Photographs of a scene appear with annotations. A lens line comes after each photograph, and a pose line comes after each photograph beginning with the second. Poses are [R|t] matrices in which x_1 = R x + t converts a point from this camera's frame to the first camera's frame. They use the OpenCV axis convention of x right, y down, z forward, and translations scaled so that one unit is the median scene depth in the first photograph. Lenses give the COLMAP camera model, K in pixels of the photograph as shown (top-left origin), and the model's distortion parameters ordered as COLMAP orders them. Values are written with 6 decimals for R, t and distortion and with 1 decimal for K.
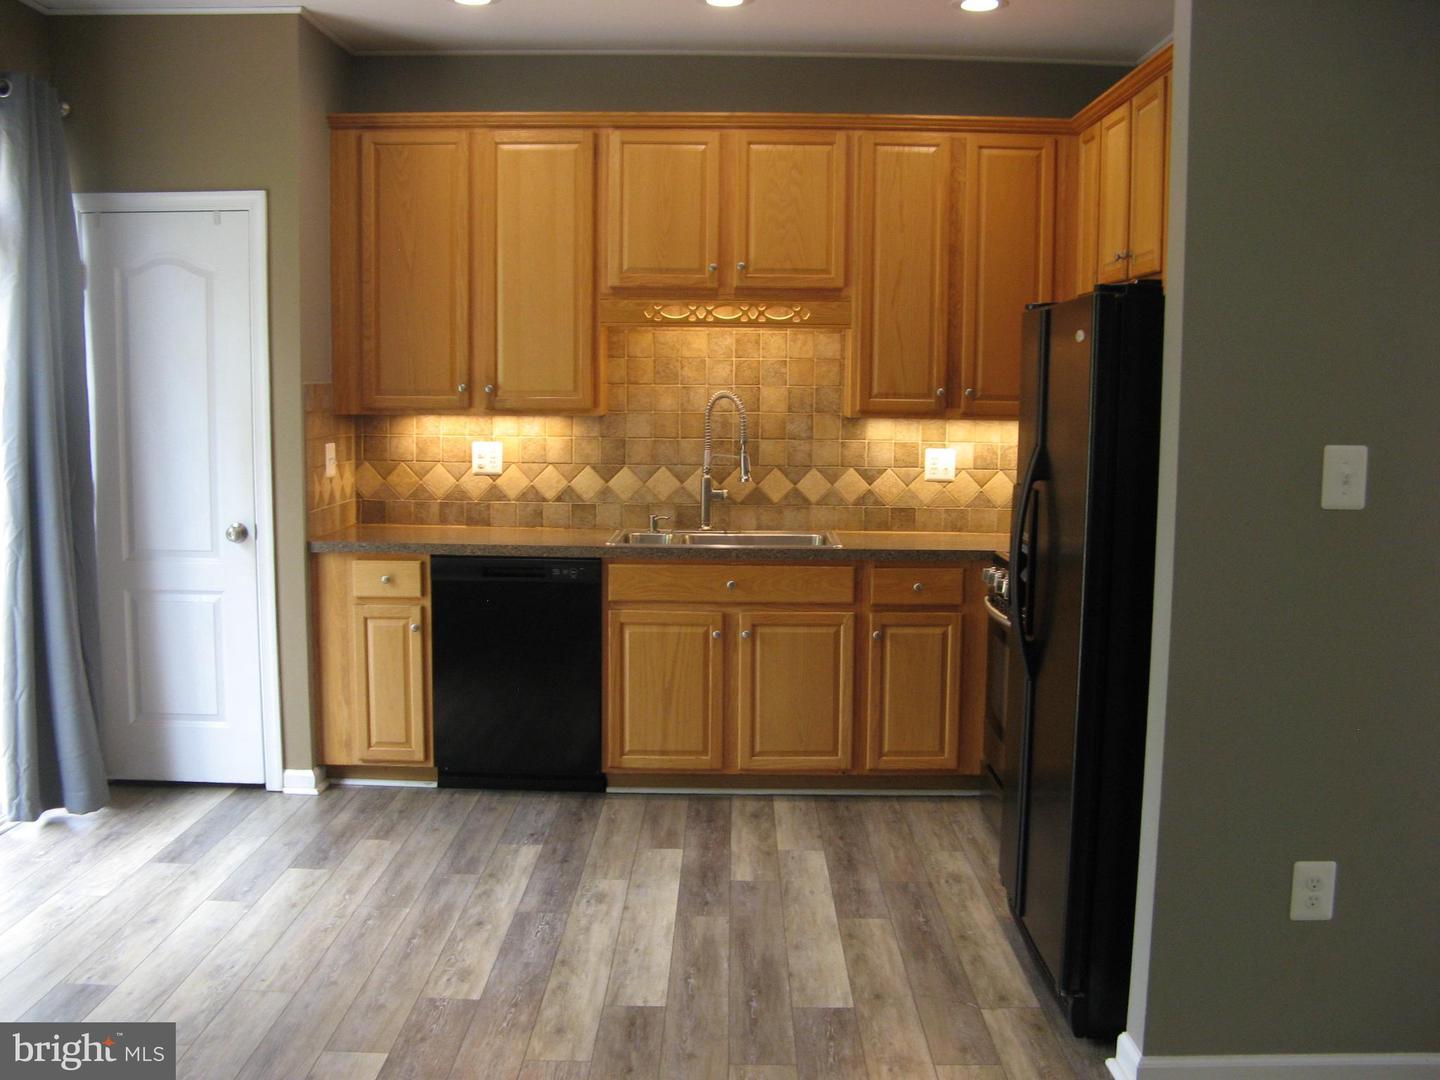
lens RADIAL K [[1475.5, 0, 722.2], [0, 1475.5, 582.6], [0, 0, 1]] dist [-0.187437, 0.207590]
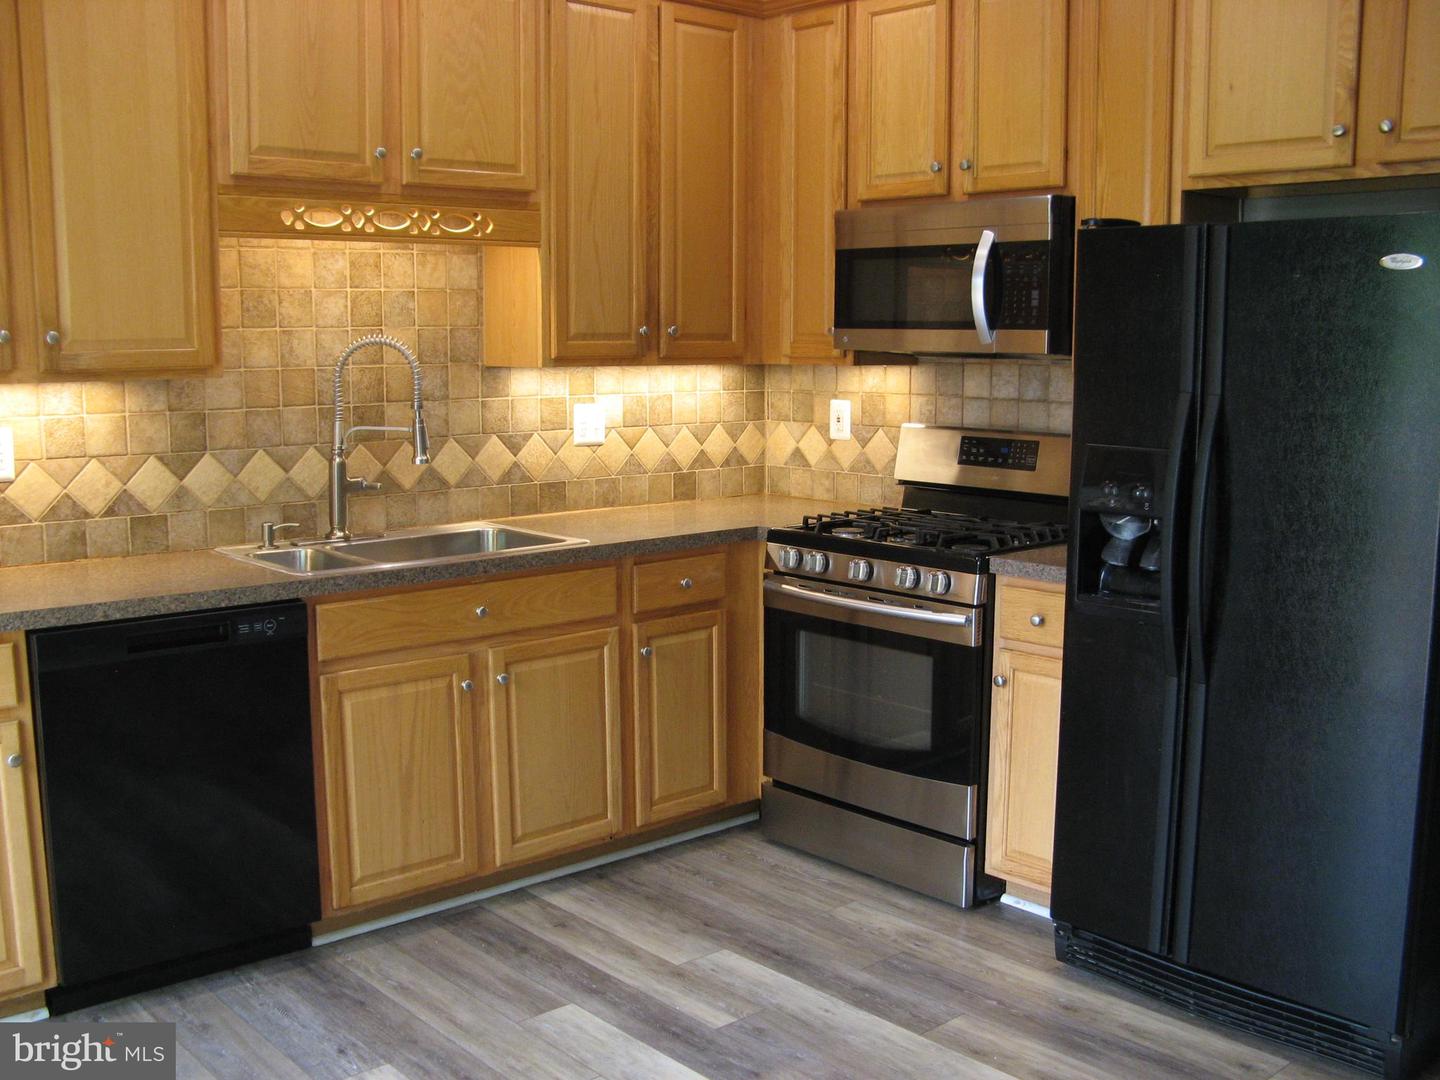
lens RADIAL K [[1475.5, 0, 722.2], [0, 1475.5, 582.6], [0, 0, 1]] dist [-0.187437, 0.207590]
pose [[0.739011, -0.120661, 0.662800, -0.355104], [0.094429, 0.992670, 0.075426, -0.052061], [-0.667043, 0.006847, 0.744988, 0.391743]]
